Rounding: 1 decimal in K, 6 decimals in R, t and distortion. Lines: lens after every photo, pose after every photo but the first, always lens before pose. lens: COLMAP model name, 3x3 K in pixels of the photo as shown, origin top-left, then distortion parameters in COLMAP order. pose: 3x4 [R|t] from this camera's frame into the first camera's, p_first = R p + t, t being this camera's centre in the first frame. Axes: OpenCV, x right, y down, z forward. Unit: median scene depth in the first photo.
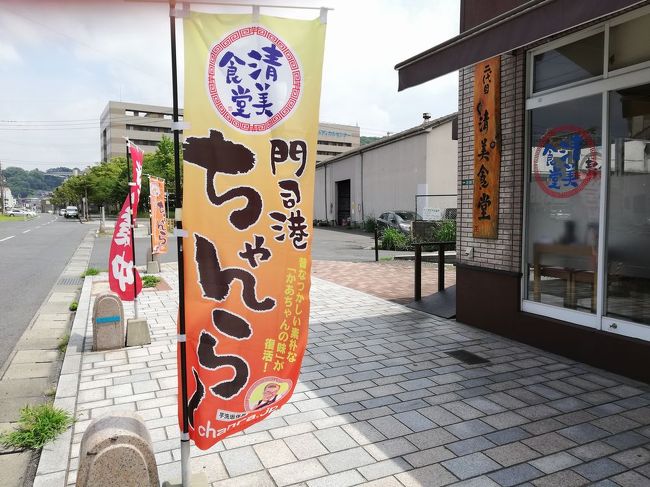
lens RADIAL K [[482.1, 0, 325.0], [0, 482.1, 243.5], [0, 0, 1]] dist [0.059325, -0.093986]
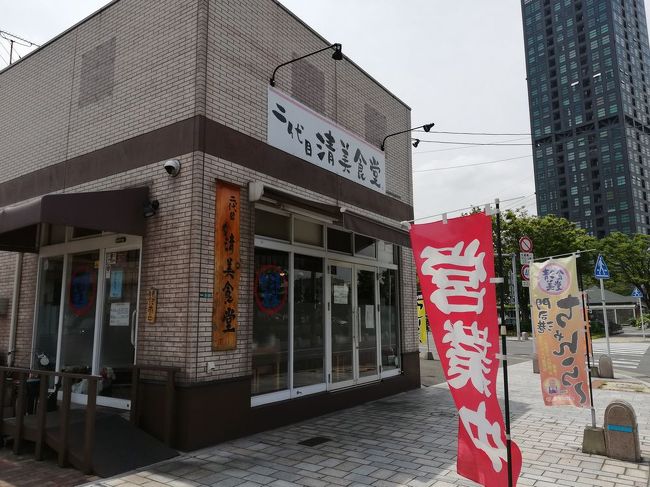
lens RADIAL K [[482.1, 0, 325.0], [0, 482.1, 243.5], [0, 0, 1]] dist [0.059325, -0.093986]
pose [[-0.511710, 0.136144, 0.848303, -0.700355], [0.066549, 0.990679, -0.118851, -0.099829], [-0.856577, -0.004364, -0.516000, 1.337805]]
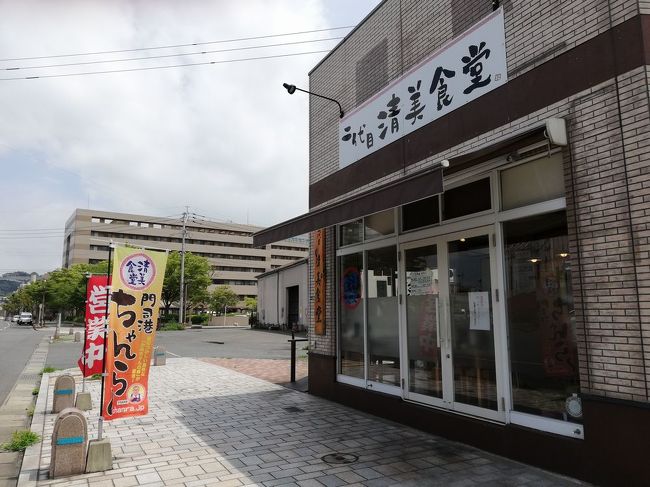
lens RADIAL K [[495.9, 0, 323.3], [0, 495.9, 236.2], [0, 0, 1]] dist [0.075467, -0.093632]
pose [[0.998493, 0.004180, 0.054727, 0.246299], [0.008030, 0.975243, -0.220991, 0.033260], [-0.054296, 0.221097, 0.973739, -0.615046]]
